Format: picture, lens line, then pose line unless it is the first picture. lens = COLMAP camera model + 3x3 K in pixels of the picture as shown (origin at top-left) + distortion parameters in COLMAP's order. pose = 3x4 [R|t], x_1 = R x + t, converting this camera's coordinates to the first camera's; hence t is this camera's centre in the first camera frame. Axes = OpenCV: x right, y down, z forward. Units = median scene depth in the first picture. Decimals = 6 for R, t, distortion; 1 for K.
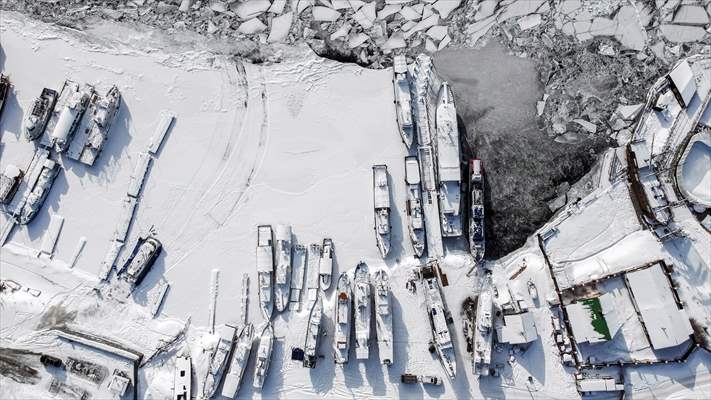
lens RADIAL K [[539.5, 0, 359.2], [0, 539.5, 202.7], [0, 0, 1]] dist [0.008029, -0.009614]
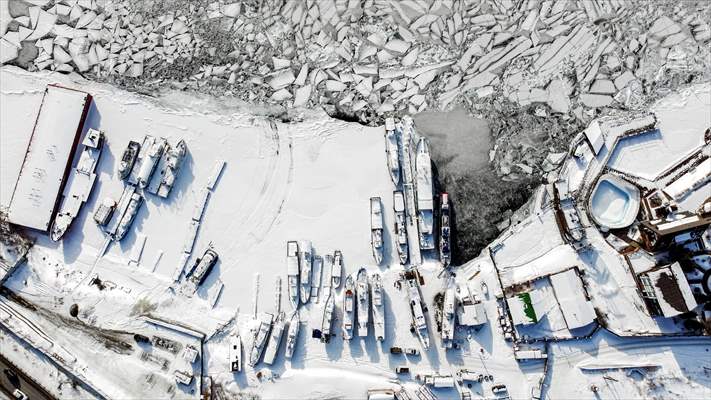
lens RADIAL K [[539.5, 0, 359.2], [0, 539.5, 202.7], [0, 0, 1]] dist [0.008029, -0.009614]
pose [[0.999998, -0.001173, 0.001282, -0.004960], [0.001182, 0.999976, -0.006847, -0.047901], [-0.001274, 0.006849, 0.999976, -0.390169]]
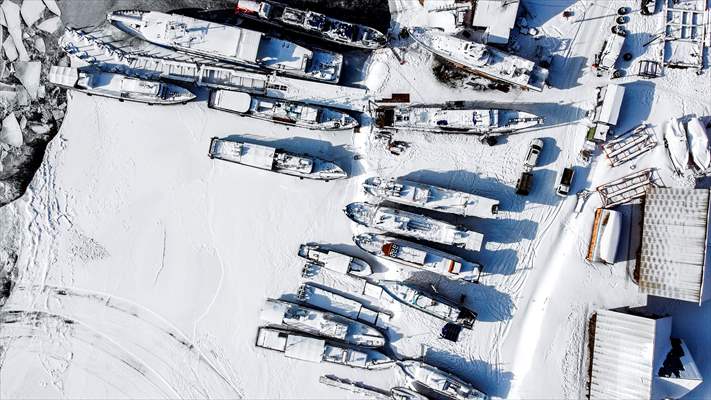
lens RADIAL K [[539.5, 0, 359.2], [0, 539.5, 202.7], [0, 0, 1]] dist [0.008029, -0.009614]
pose [[0.245624, -0.969230, 0.016170, 0.005903], [0.960904, 0.245645, 0.127757, 0.038556], [-0.127798, -0.015843, 0.991674, 0.324958]]
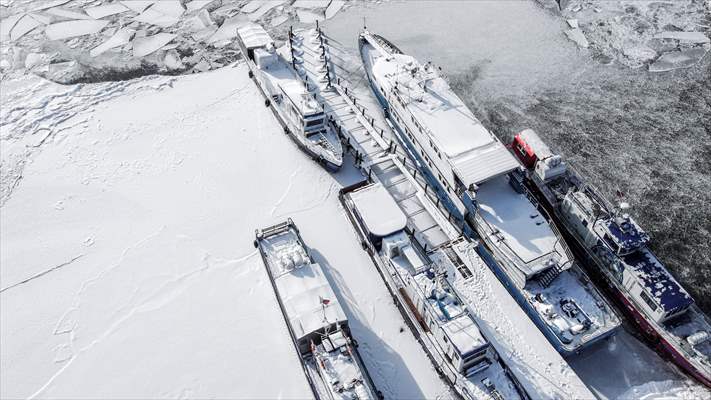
lens RADIAL K [[539.5, 0, 359.2], [0, 539.5, 202.7], [0, 0, 1]] dist [0.008029, -0.009614]
pose [[0.929190, -0.280570, 0.240597, 0.012380], [0.366308, 0.785794, -0.498343, 0.100304], [-0.049240, 0.551188, 0.832927, 0.733952]]
